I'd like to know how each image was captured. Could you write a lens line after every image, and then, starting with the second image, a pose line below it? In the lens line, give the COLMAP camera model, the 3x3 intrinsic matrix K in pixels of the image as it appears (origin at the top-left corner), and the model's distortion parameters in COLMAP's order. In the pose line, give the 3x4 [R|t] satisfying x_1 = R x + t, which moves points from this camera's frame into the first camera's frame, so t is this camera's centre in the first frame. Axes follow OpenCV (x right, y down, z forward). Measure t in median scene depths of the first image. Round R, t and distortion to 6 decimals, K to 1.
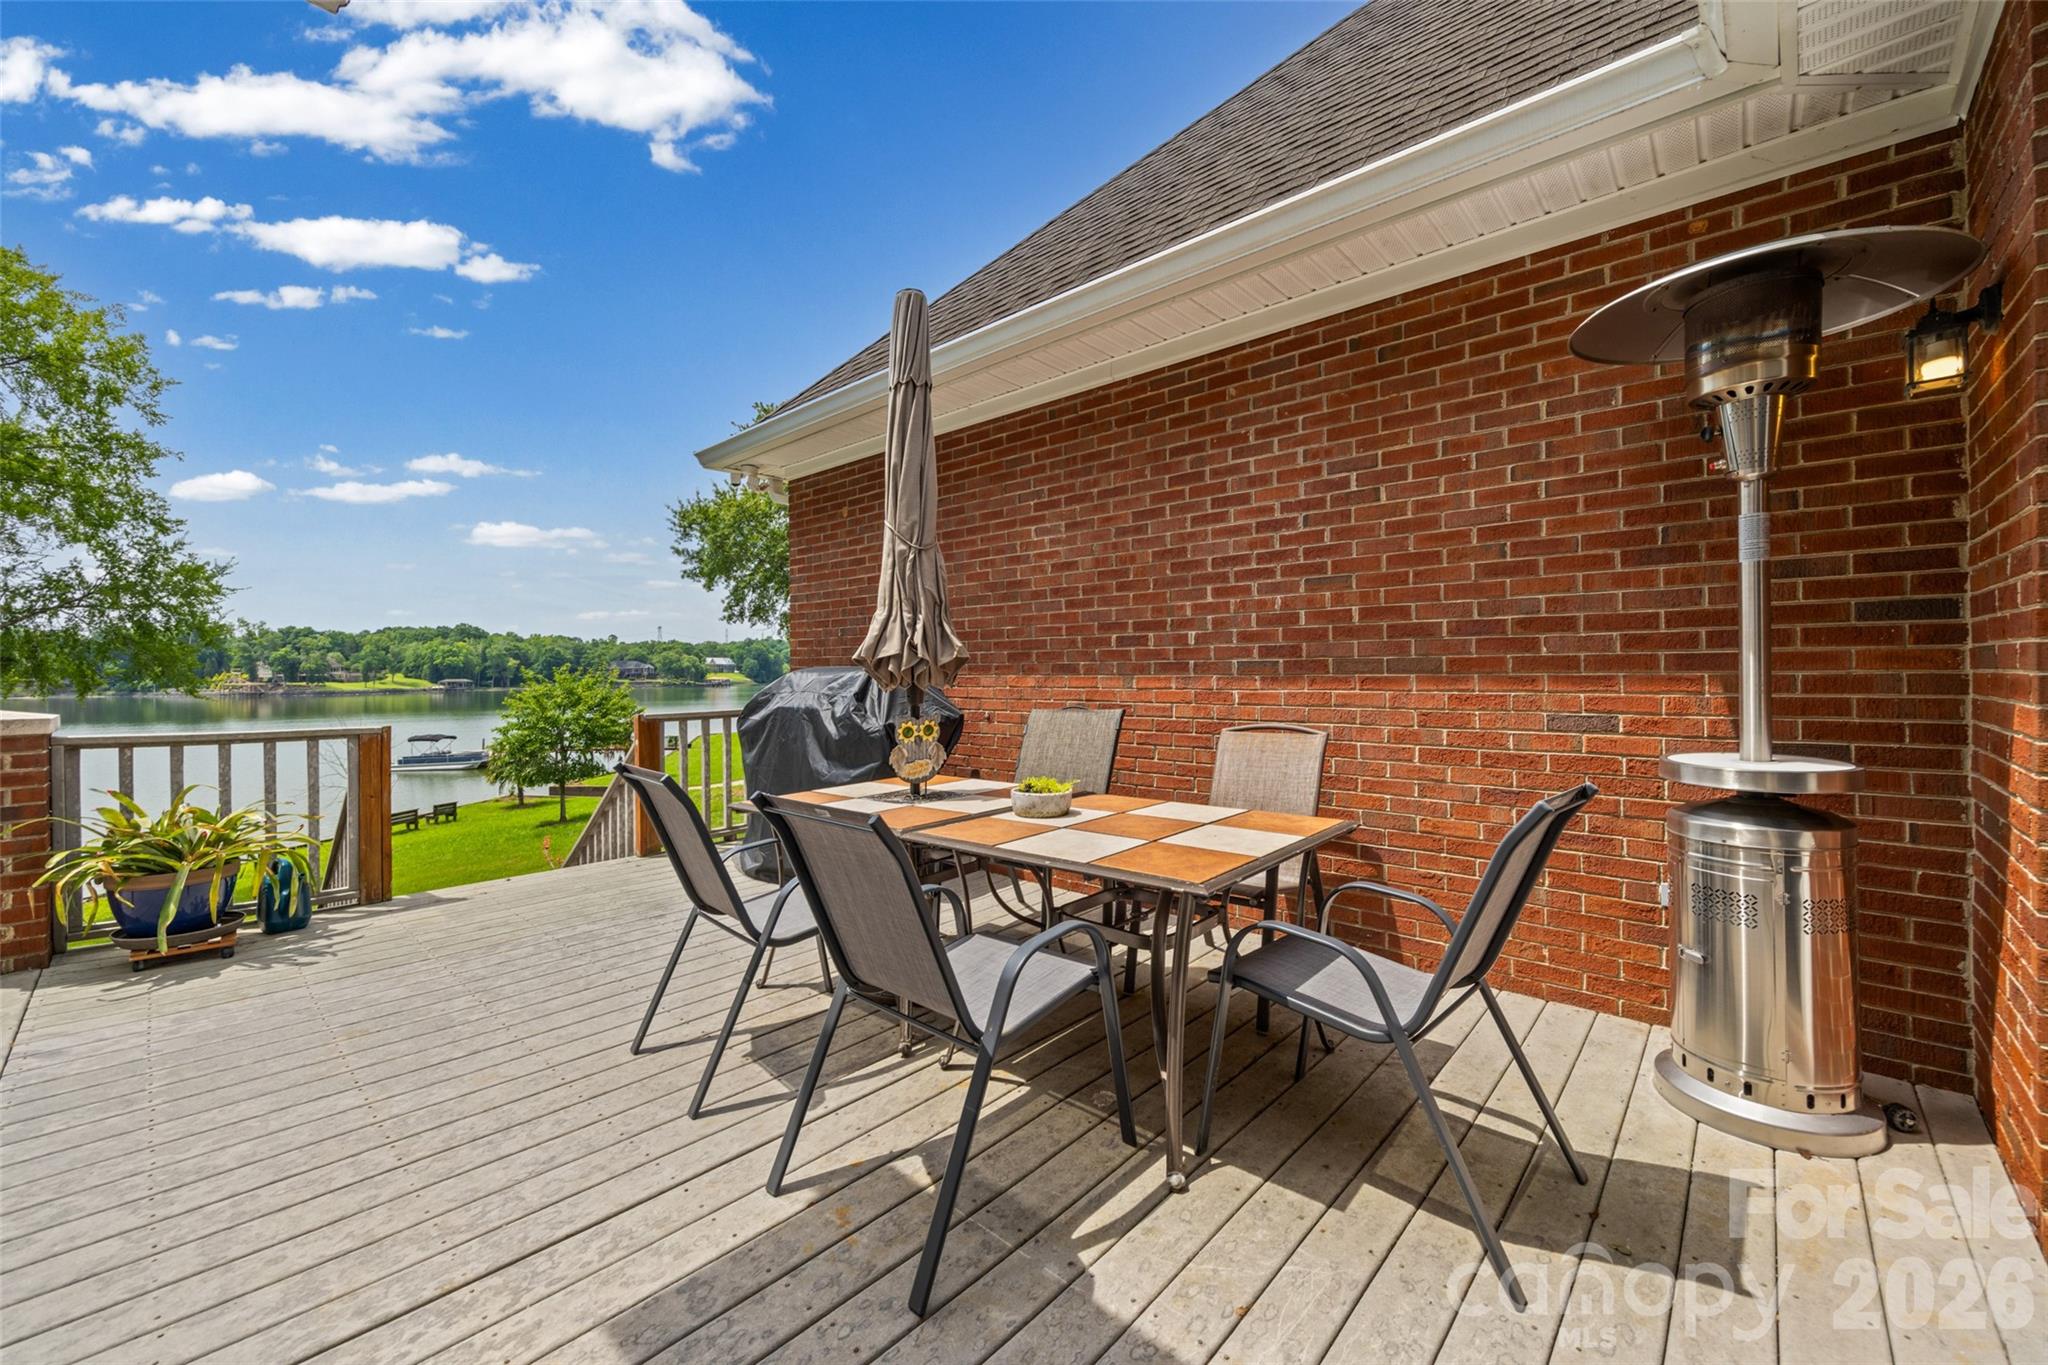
lens RADIAL K [[792.7, 0, 1019.3], [0, 792.7, 668.0], [0, 0, 1]] dist [0.001024, 0.000072]
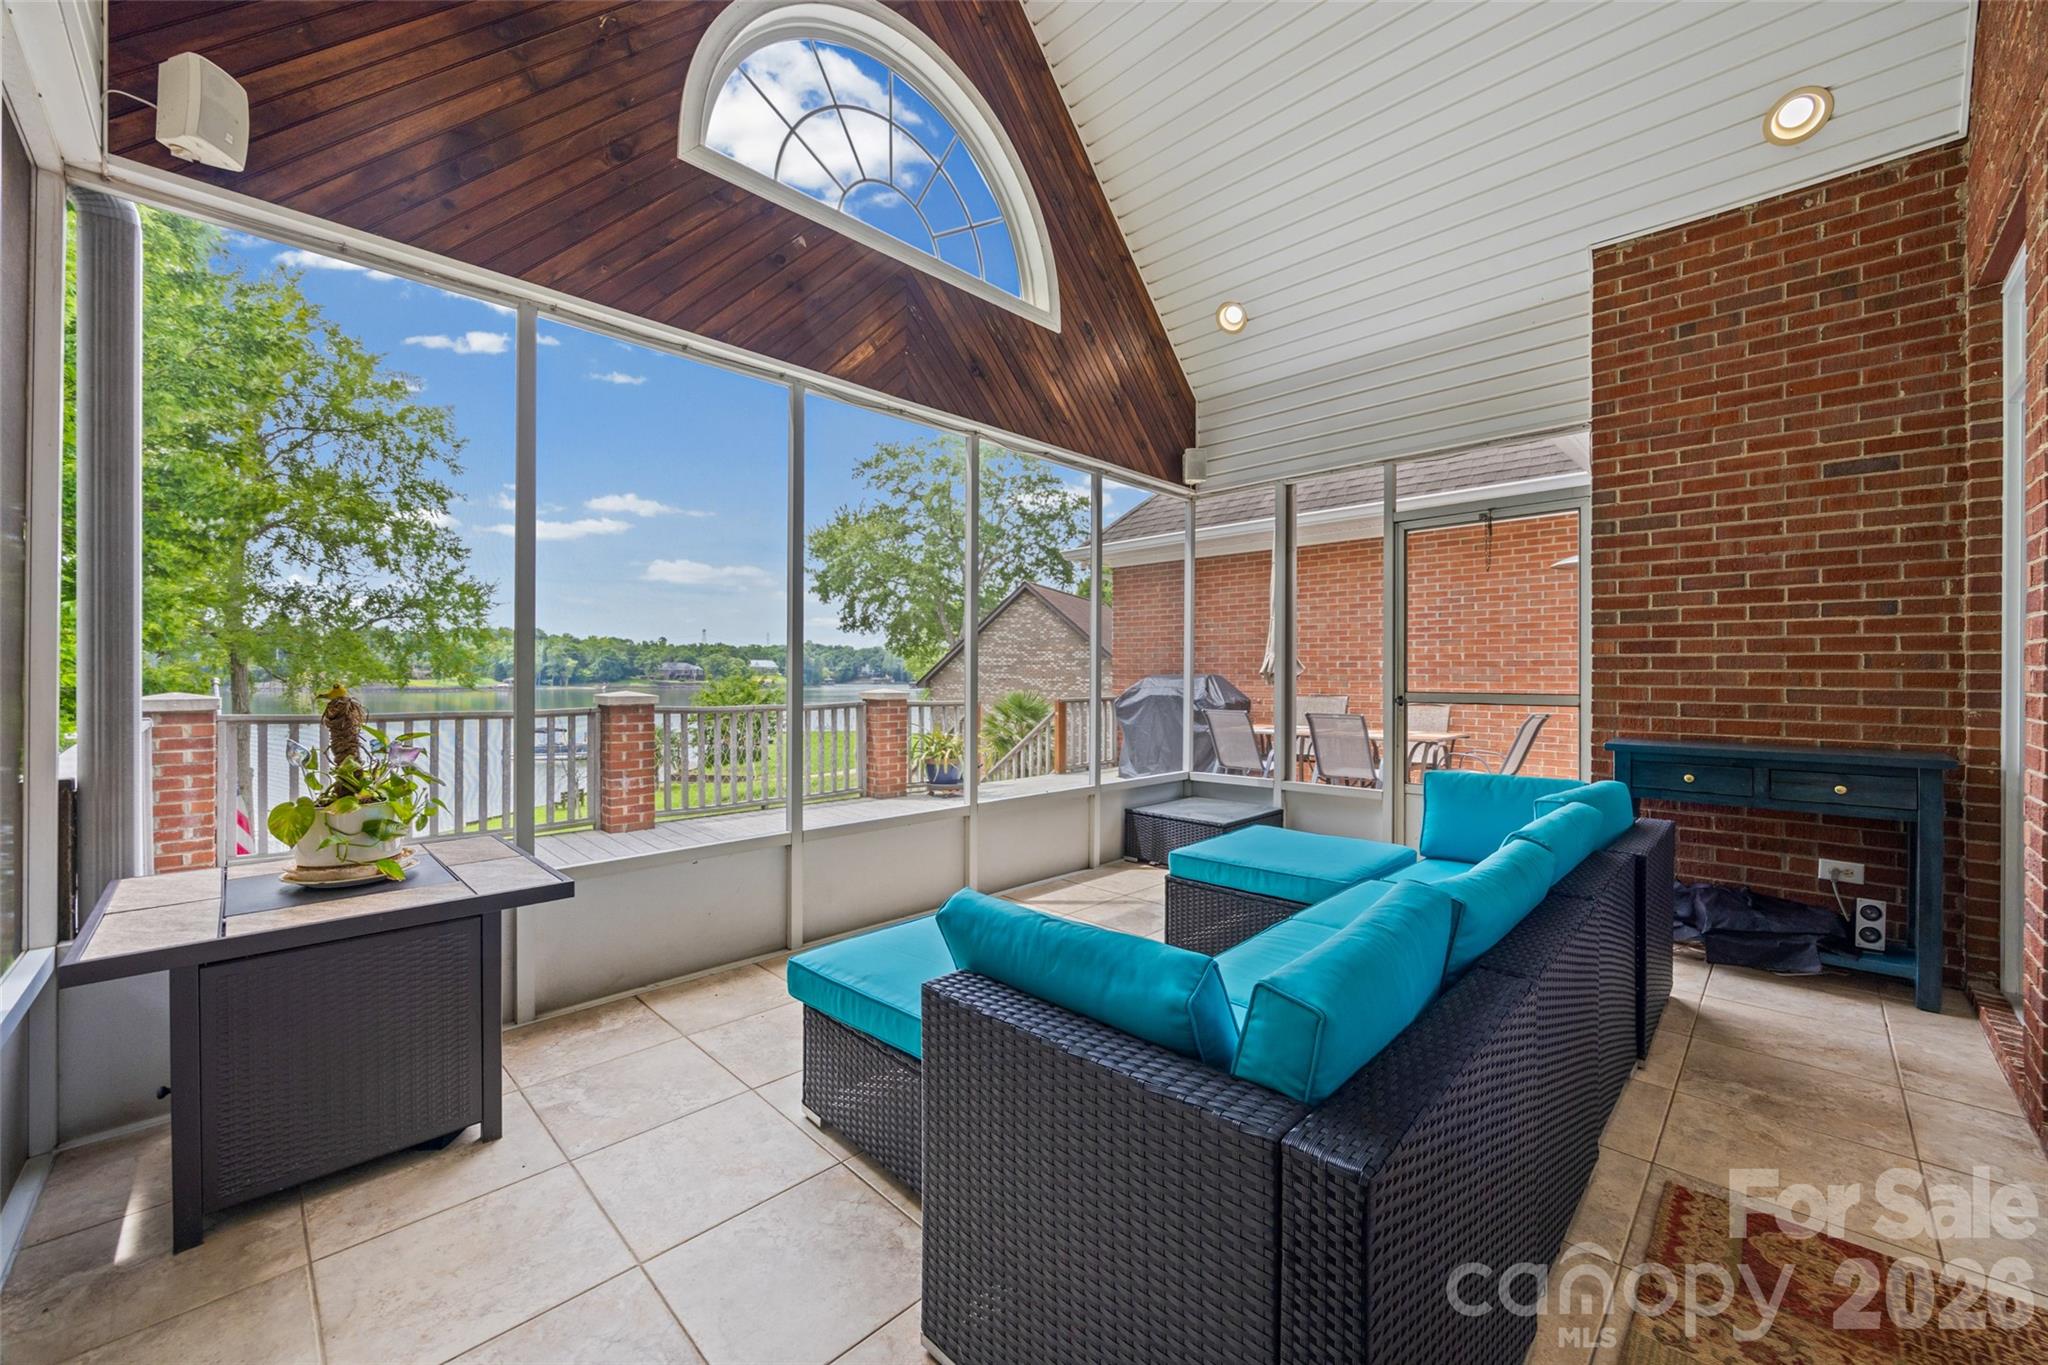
lens RADIAL K [[792.7, 0, 1031.3], [0, 792.7, 676.1], [0, 0, 1]] dist [0.001024, 0.000072]
pose [[0.999422, 0.014417, -0.030783, -0.724361], [-0.014369, 0.999895, 0.001767, 0.003826], [0.030805, -0.001323, 0.999525, -1.287838]]
